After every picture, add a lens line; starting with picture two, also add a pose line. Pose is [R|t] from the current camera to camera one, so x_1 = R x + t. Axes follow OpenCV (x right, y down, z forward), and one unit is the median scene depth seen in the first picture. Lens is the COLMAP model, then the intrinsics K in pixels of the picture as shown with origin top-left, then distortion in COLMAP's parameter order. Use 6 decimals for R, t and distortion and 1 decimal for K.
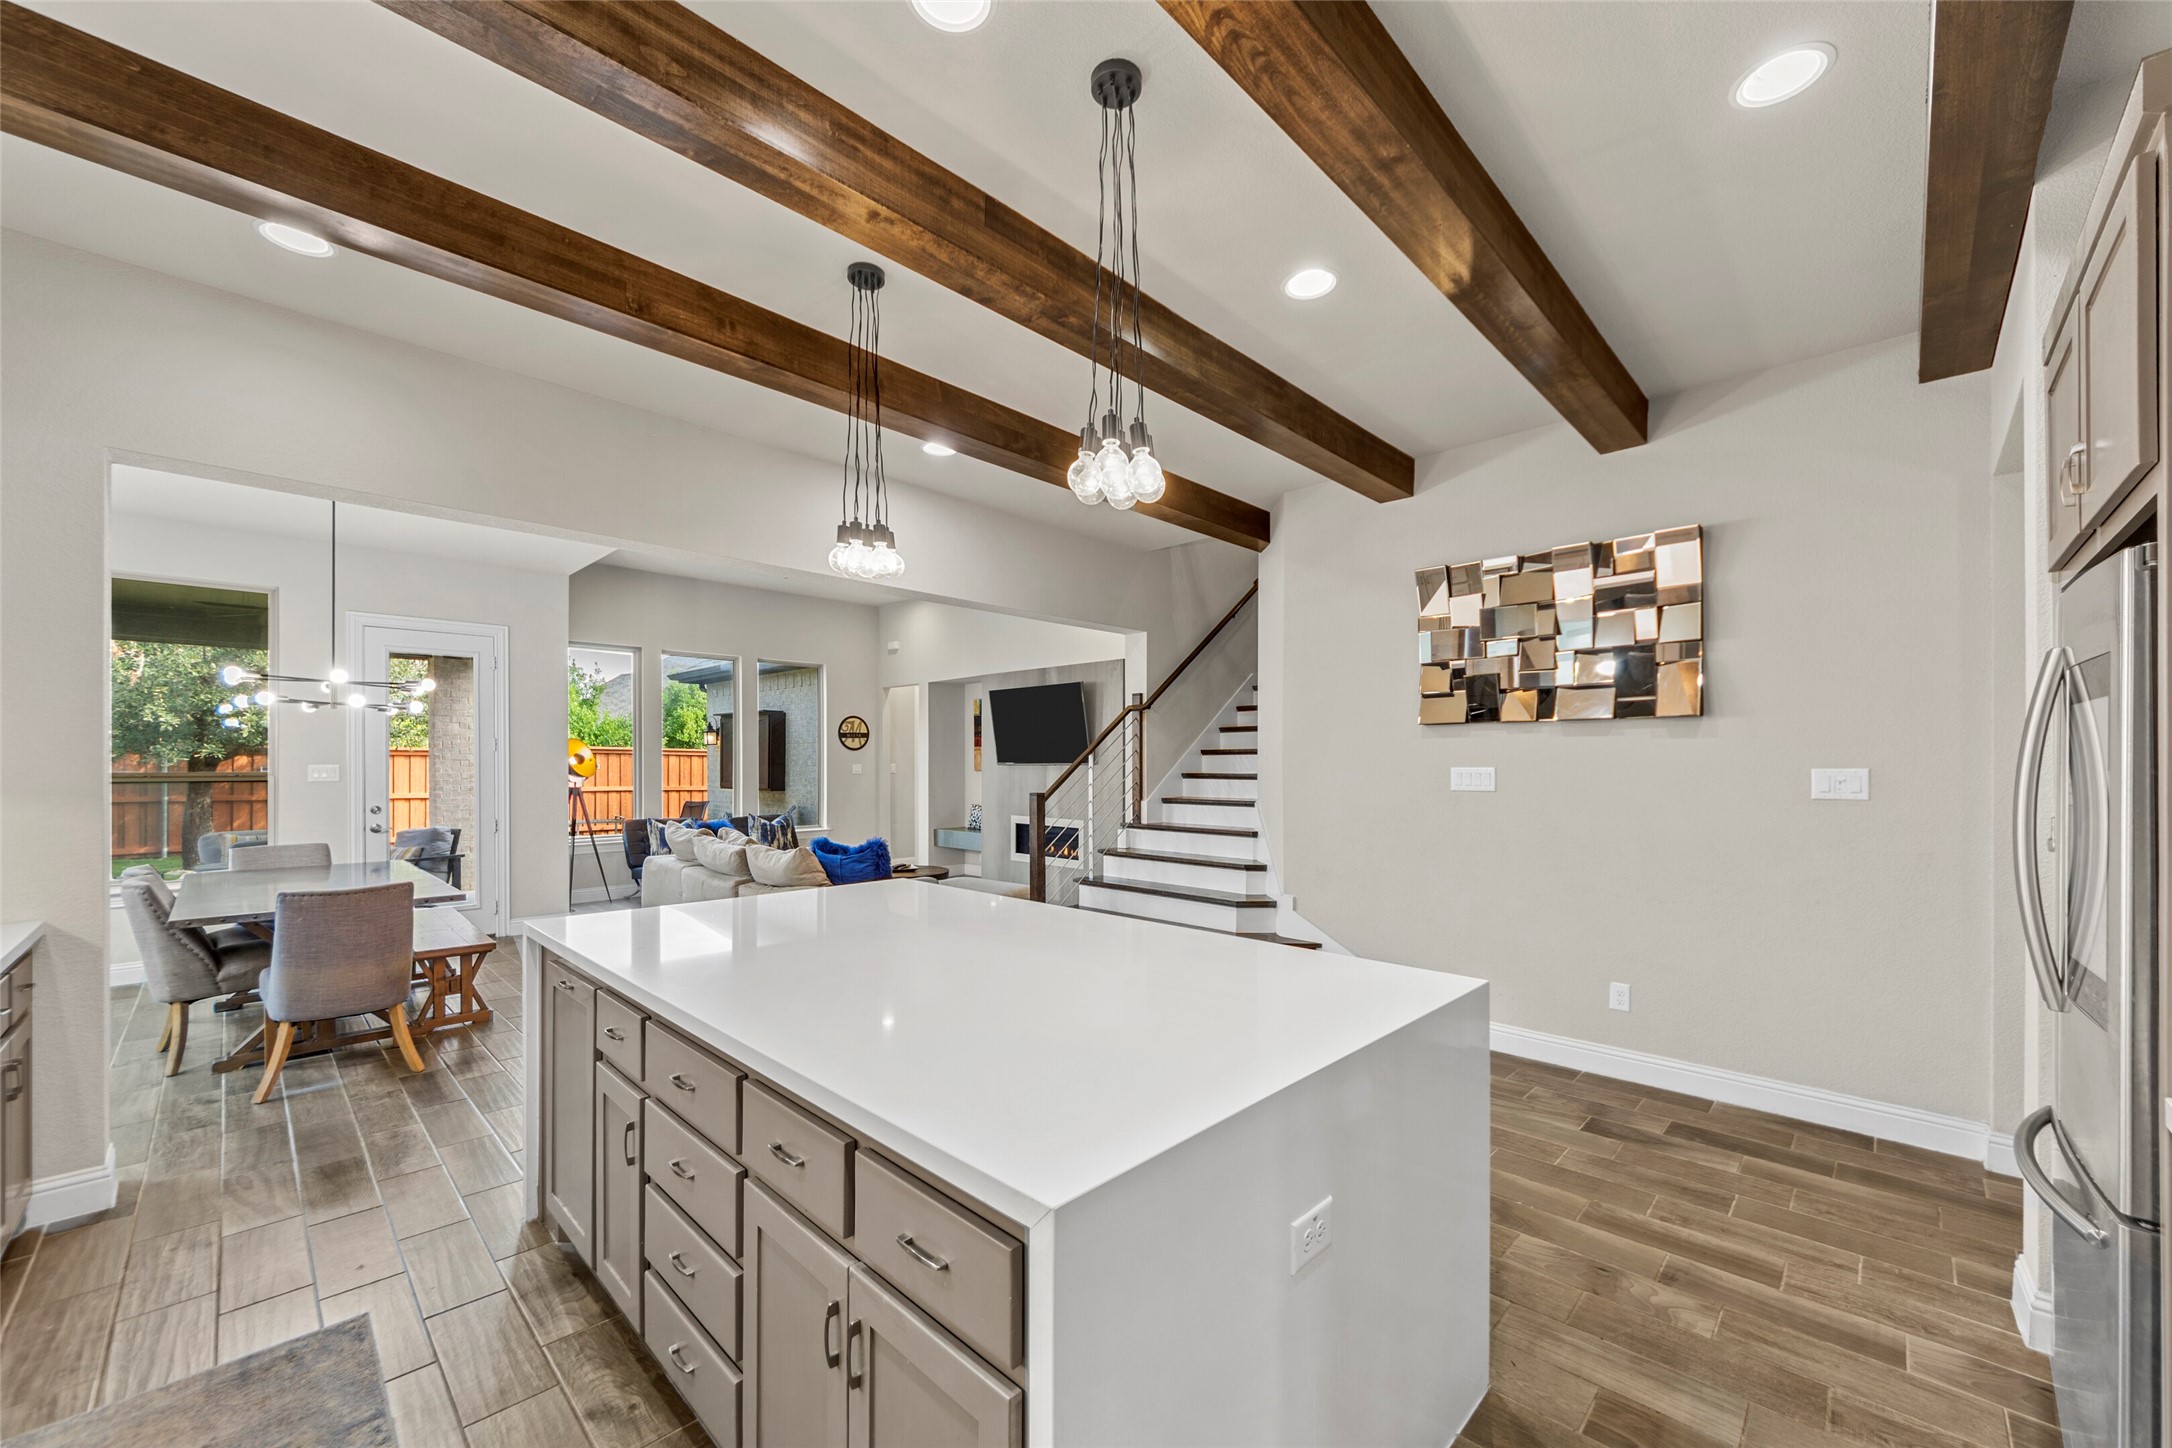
lens RADIAL K [[836.0, 0, 1086.0], [0, 836.0, 724.0], [0, 0, 1]] dist [0.000511, -0.000016]
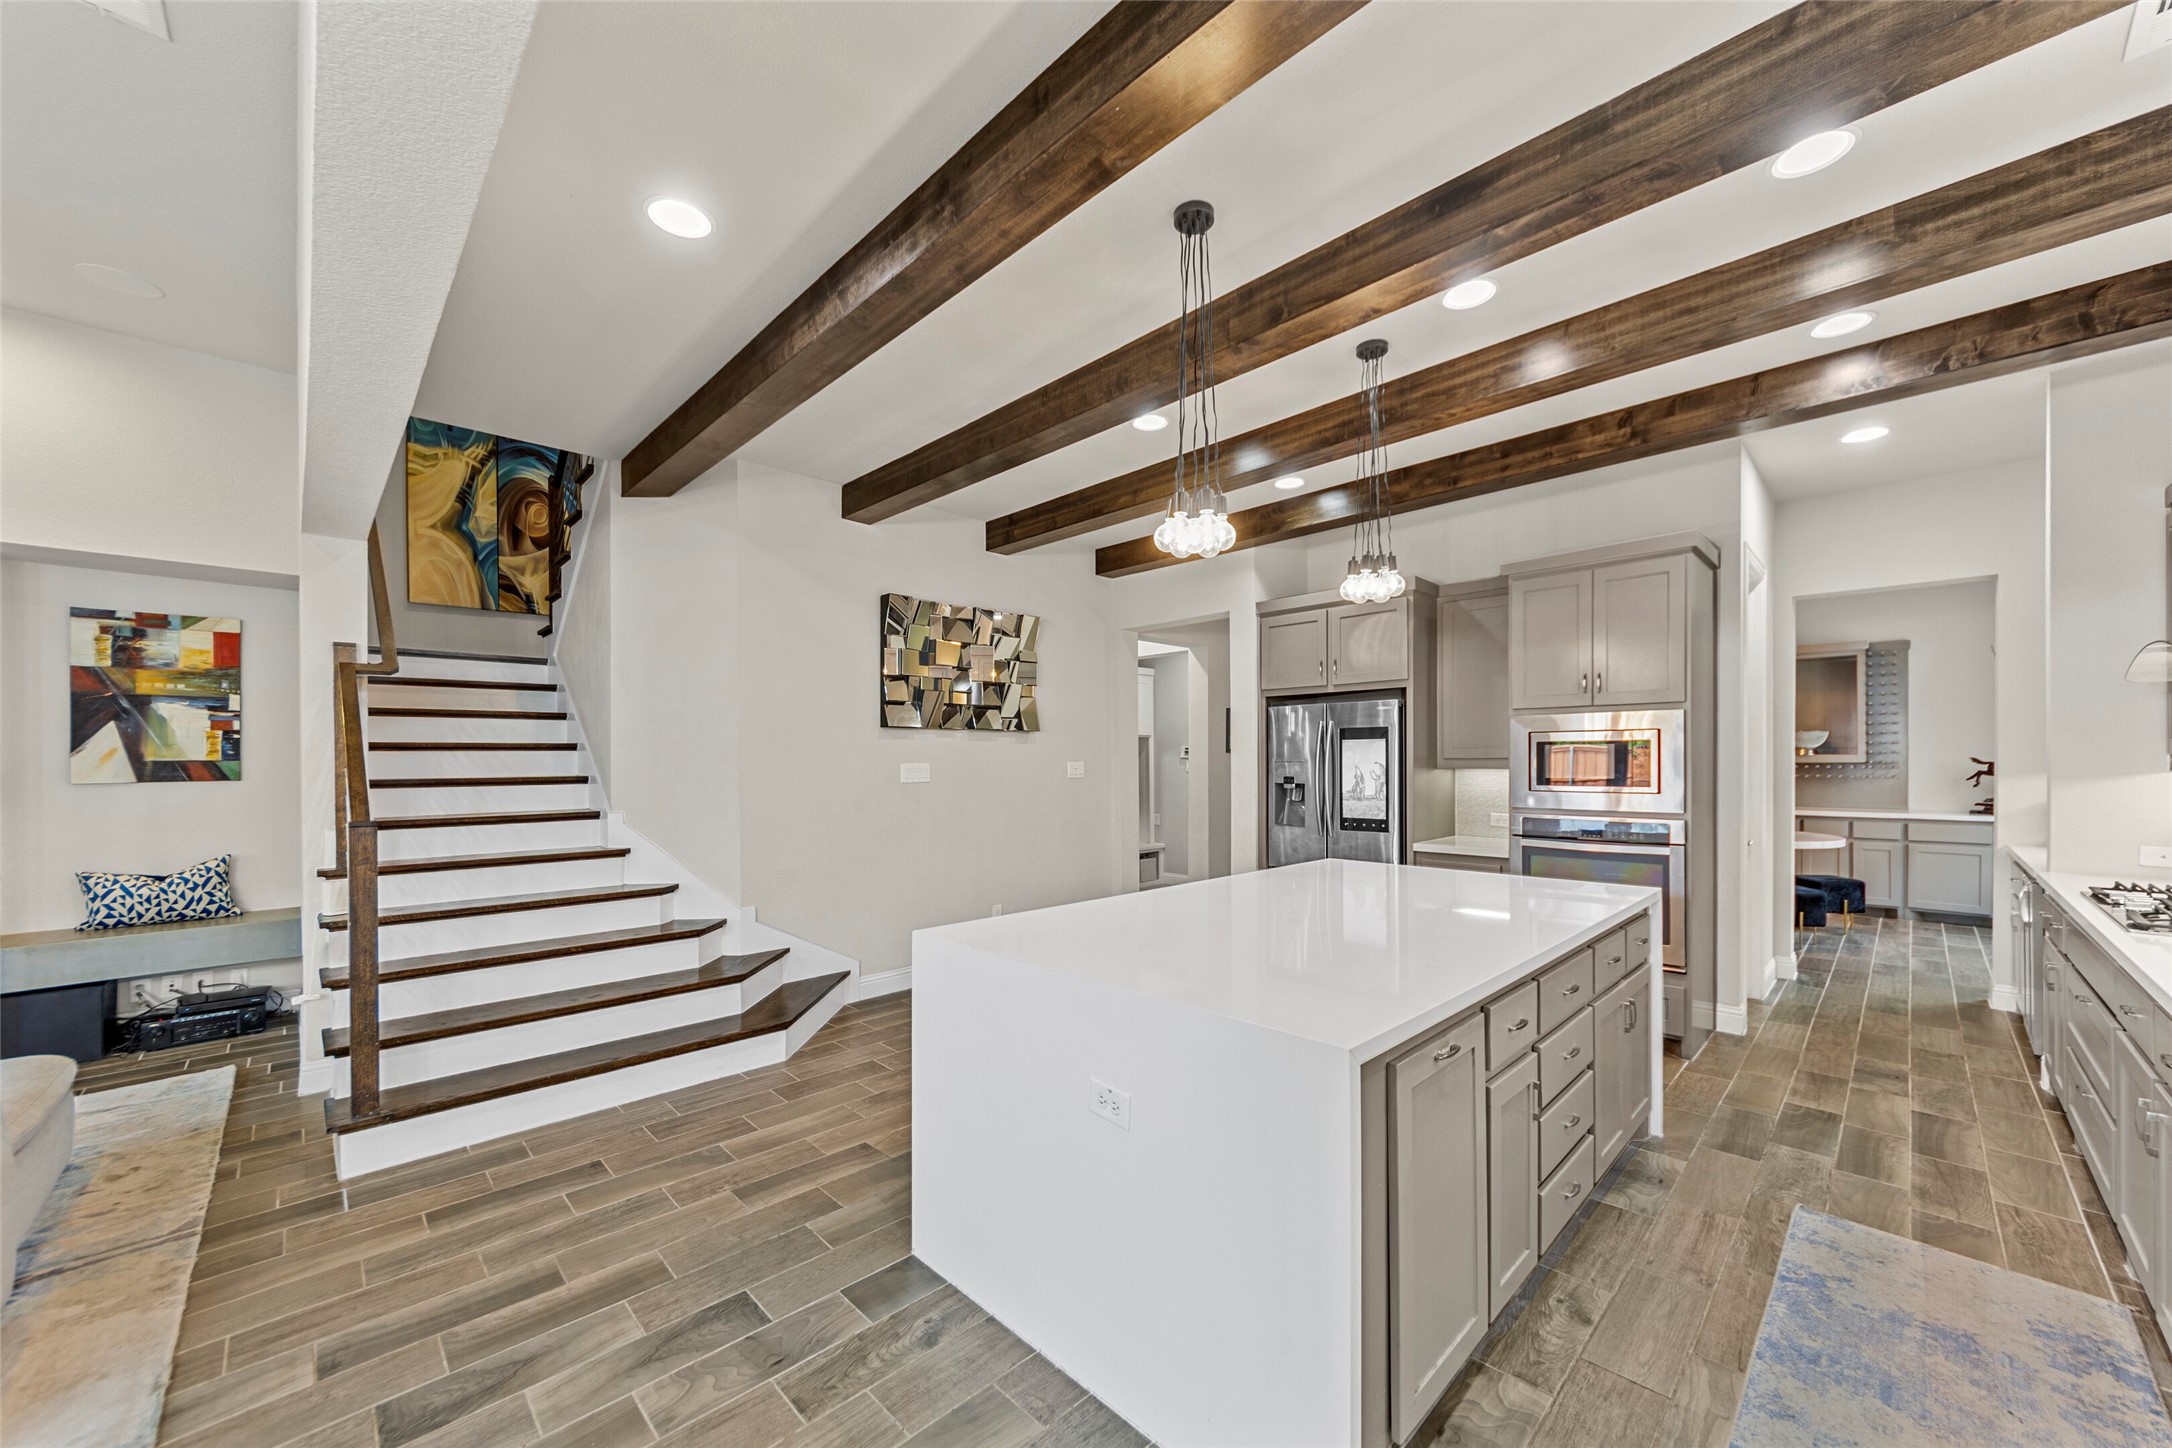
lens RADIAL K [[784.9, 0, 1101.5], [0, 784.9, 739.7], [0, 0, 1]] dist [0.000917, 0.000081]
pose [[0.034048, 0.020573, 0.999208, -0.911247], [-0.040477, 0.998996, -0.019189, 0.036061], [-0.998600, -0.039792, 0.034847, 0.882560]]
